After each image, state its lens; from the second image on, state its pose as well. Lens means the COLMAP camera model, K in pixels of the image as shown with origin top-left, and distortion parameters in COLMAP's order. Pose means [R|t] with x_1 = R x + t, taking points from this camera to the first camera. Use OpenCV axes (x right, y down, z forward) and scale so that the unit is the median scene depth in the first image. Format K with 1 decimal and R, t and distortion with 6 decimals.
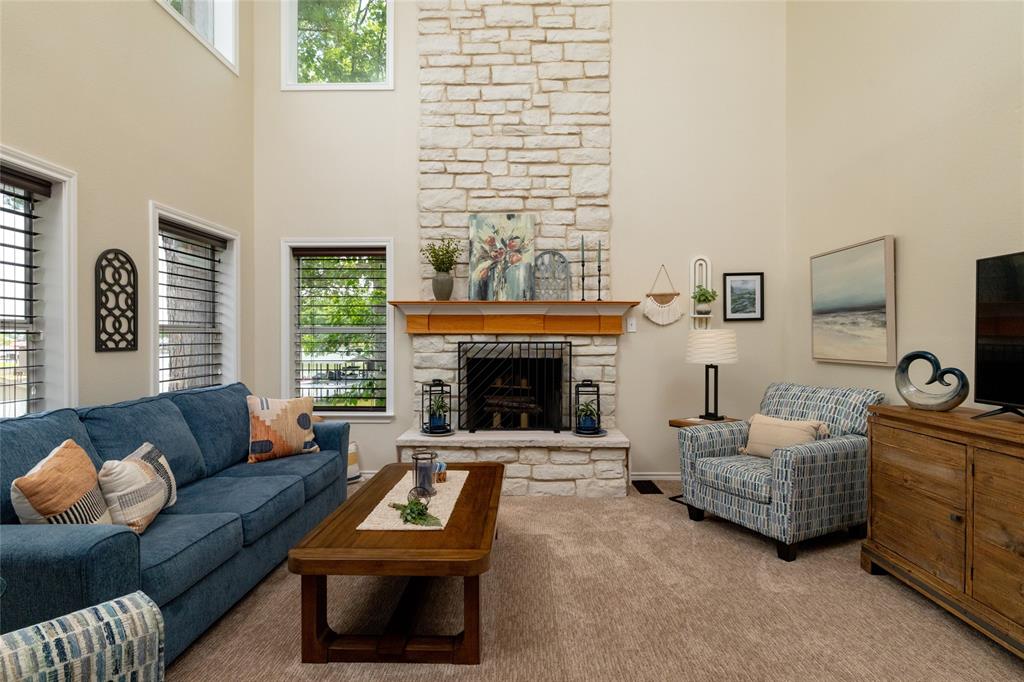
lens RADIAL K [[495.1, 0, 510.3], [0, 495.1, 338.9], [0, 0, 1]] dist [0.000076, 0.001033]
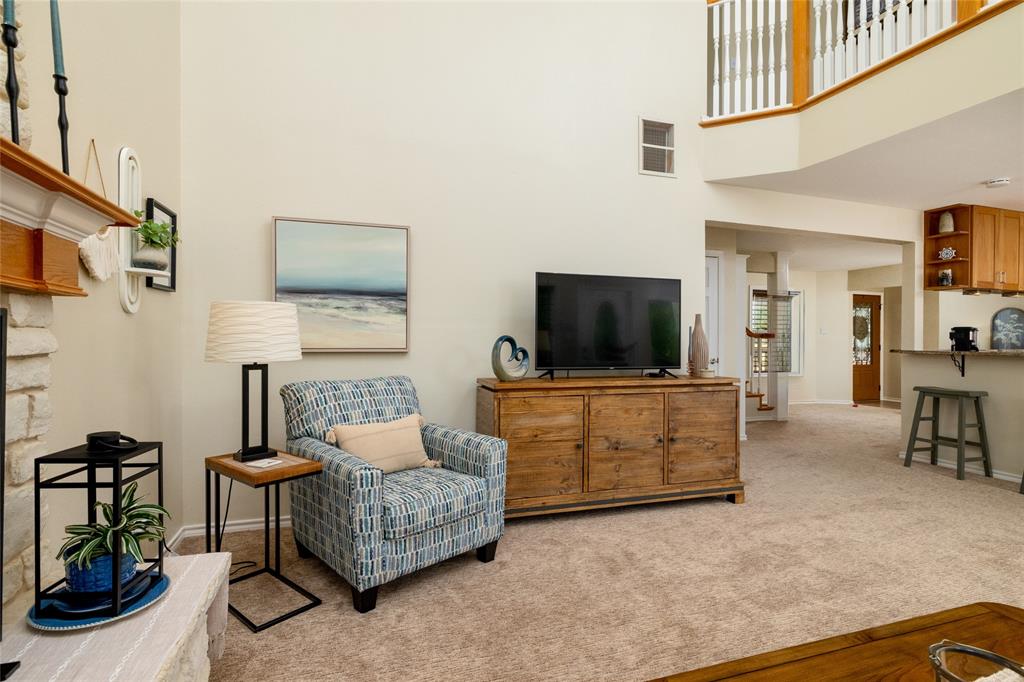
lens RADIAL K [[495.1, 0, 514.2], [0, 495.1, 342.5], [0, 0, 1]] dist [0.000076, 0.001033]
pose [[-0.328704, -0.004611, 0.944422, -0.271522], [-0.004170, 0.999985, 0.003431, 0.028096], [-0.944424, -0.002810, -0.328718, 1.026204]]
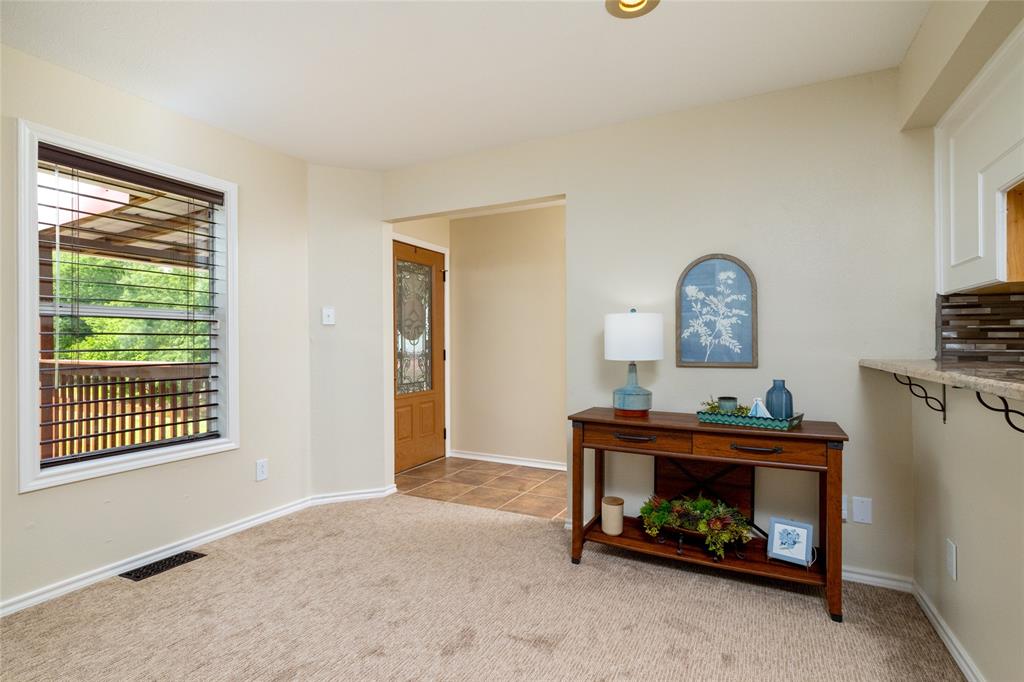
lens RADIAL K [[495.1, 0, 511.0], [0, 495.1, 342.1], [0, 0, 1]] dist [0.000076, 0.001033]
pose [[-0.894674, 0.002711, 0.446712, 0.933301], [0.003077, 0.999995, 0.000094, 0.023366], [-0.446709, 0.001458, -0.894678, -0.726865]]
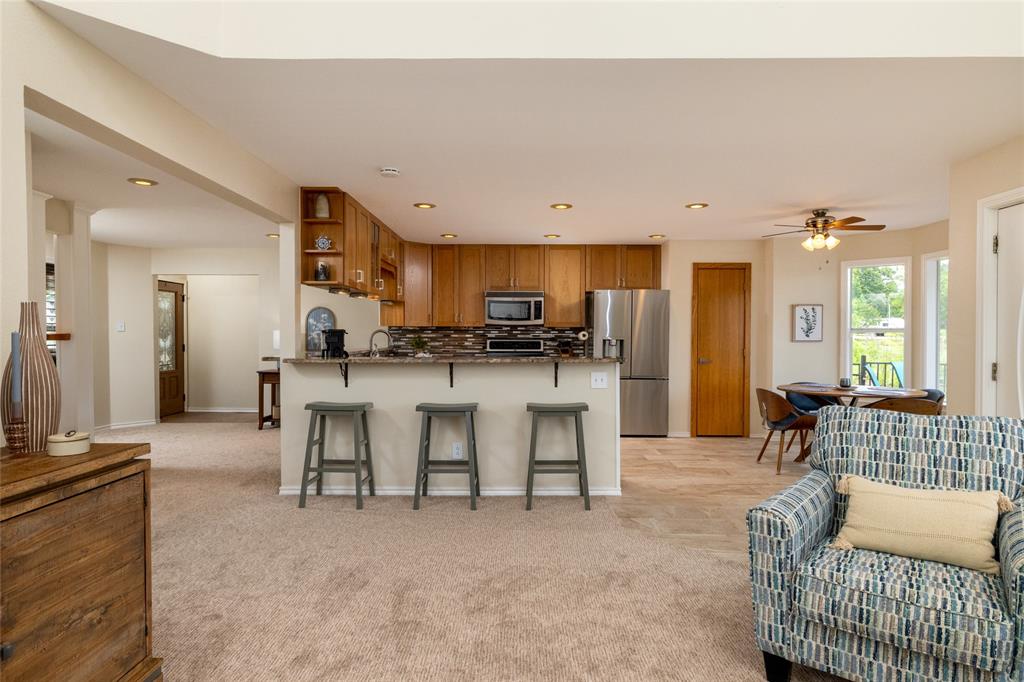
lens RADIAL K [[583.2, 0, 512.9], [0, 583.2, 343.1], [0, 0, 1]] dist [0.001174, -0.000312]
pose [[-0.999992, -0.001285, 0.003698, 0.194021], [-0.001232, 0.999896, 0.014368, -0.004010], [-0.003716, 0.014364, -0.999890, 0.812078]]
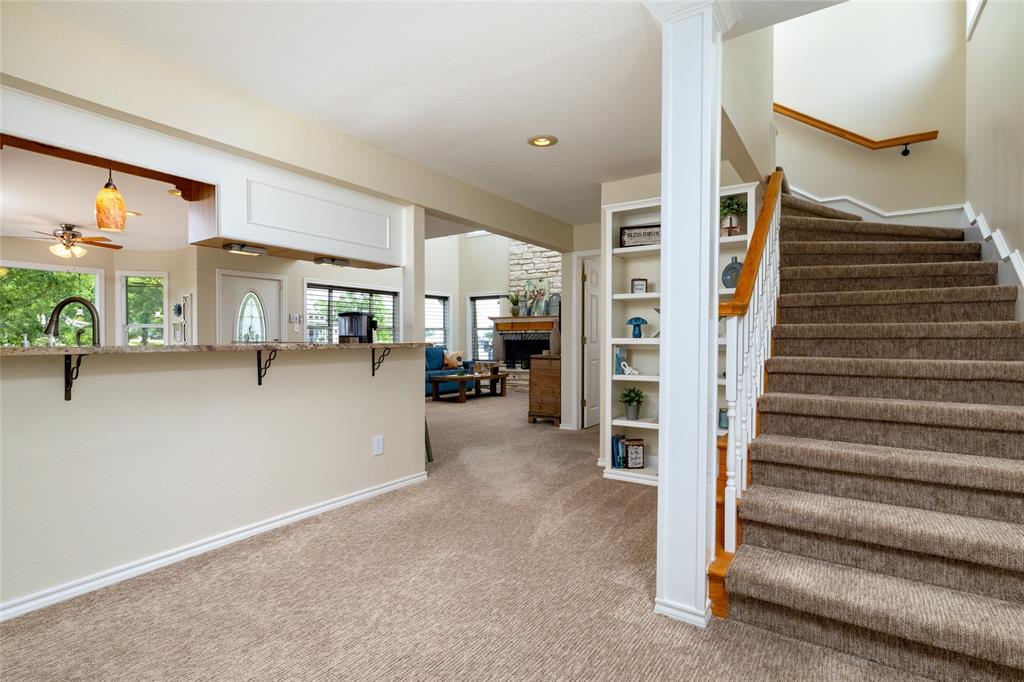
lens RADIAL K [[495.1, 0, 519.7], [0, 495.1, 345.9], [0, 0, 1]] dist [0.000076, 0.001033]
pose [[0.842668, 0.004843, -0.538412, 1.528130], [0.002199, 0.999920, 0.012435, 0.048367], [0.538429, -0.011663, 0.842590, -1.361935]]
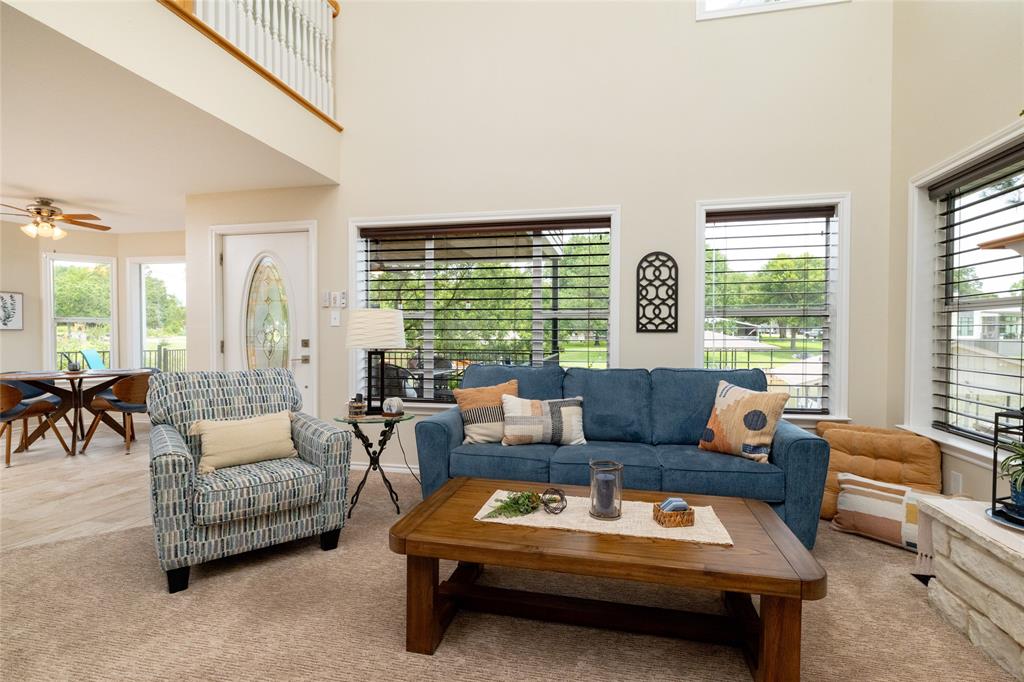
lens RADIAL K [[495.1, 0, 510.6], [0, 495.1, 341.4], [0, 0, 1]] dist [0.000076, 0.001033]
pose [[-0.197724, 0.015839, -0.980130, 0.450194], [-0.001627, 0.999863, 0.016486, 0.024004], [0.980256, 0.004855, -0.197671, 0.755192]]
